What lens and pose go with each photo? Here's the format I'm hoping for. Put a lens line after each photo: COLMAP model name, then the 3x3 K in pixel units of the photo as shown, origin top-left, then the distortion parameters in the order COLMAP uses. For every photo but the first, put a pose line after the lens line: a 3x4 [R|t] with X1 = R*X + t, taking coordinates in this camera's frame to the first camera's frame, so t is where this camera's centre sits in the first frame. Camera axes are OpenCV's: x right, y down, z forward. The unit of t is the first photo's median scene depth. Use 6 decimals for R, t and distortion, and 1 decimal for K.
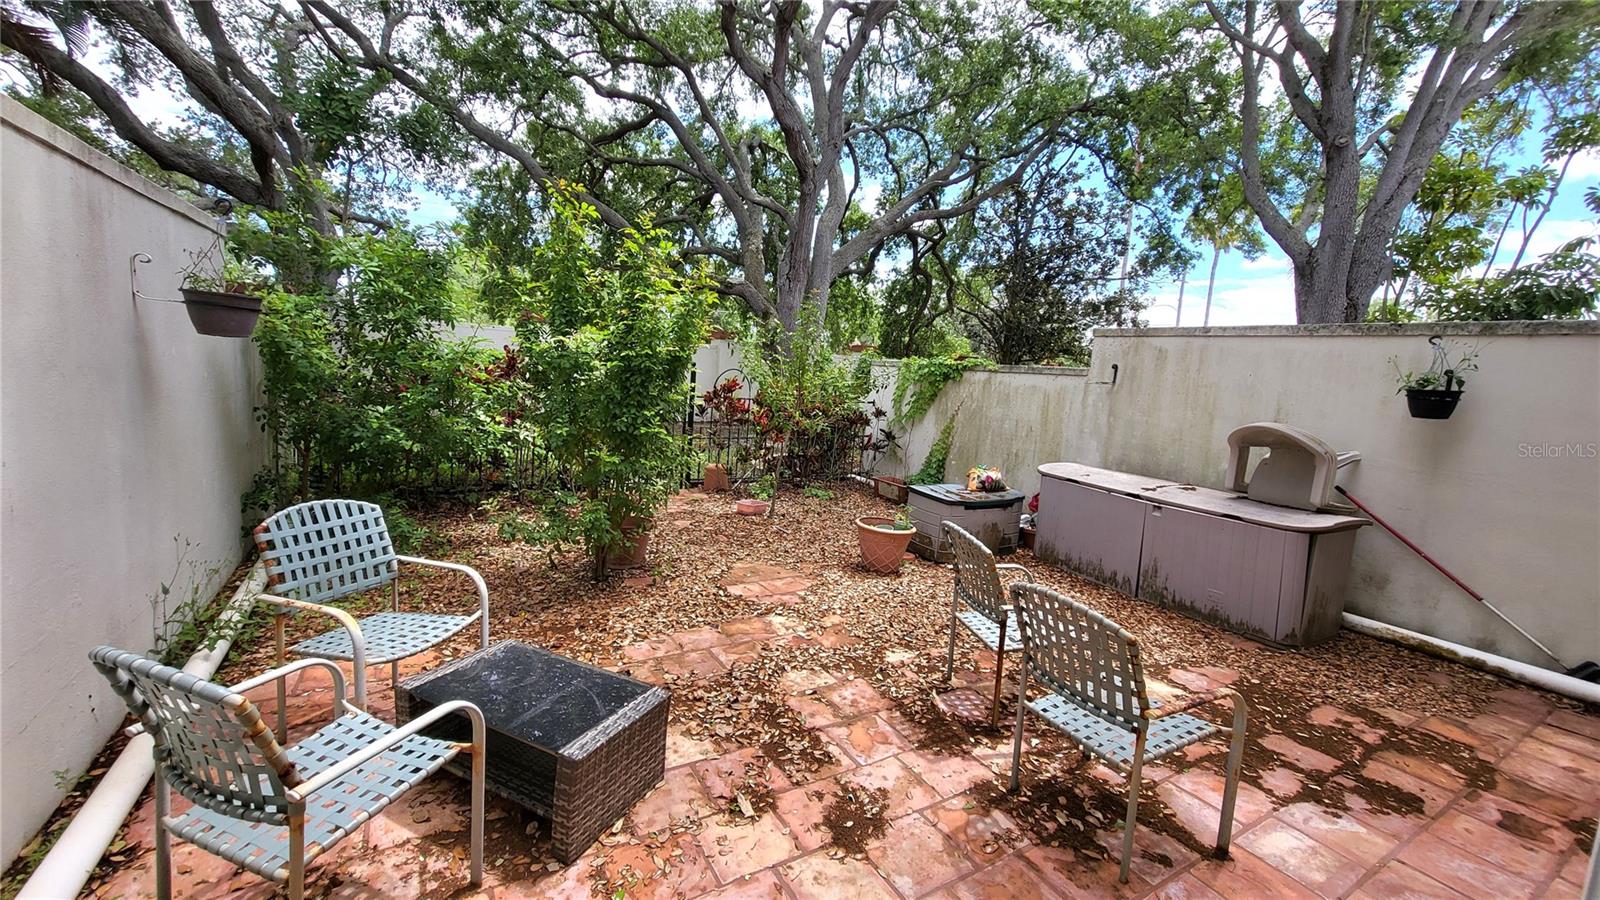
lens RADIAL K [[626.7, 0, 794.5], [0, 626.7, 437.3], [0, 0, 1]] dist [0.016821, -0.005750]
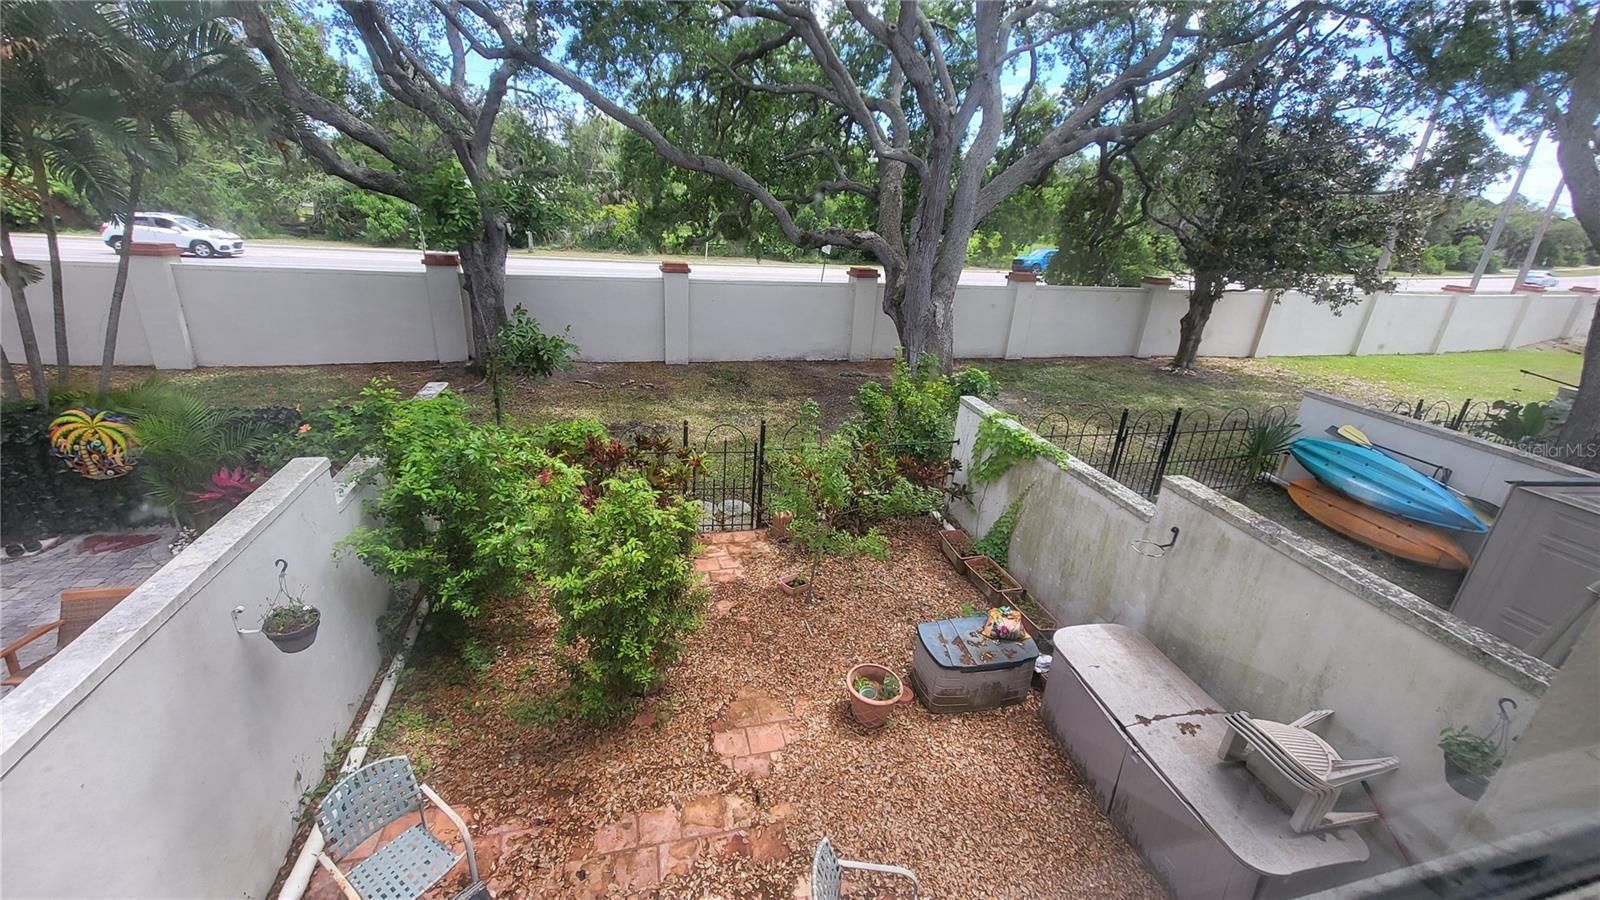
lens RADIAL K [[626.7, 0, 794.5], [0, 626.7, 437.3], [0, 0, 1]] dist [0.016821, -0.005750]
pose [[0.958420, 0.092784, -0.269854, 0.118429], [-0.026880, 0.970813, 0.238328, -0.232764], [0.284091, -0.221165, 0.932941, 0.025131]]
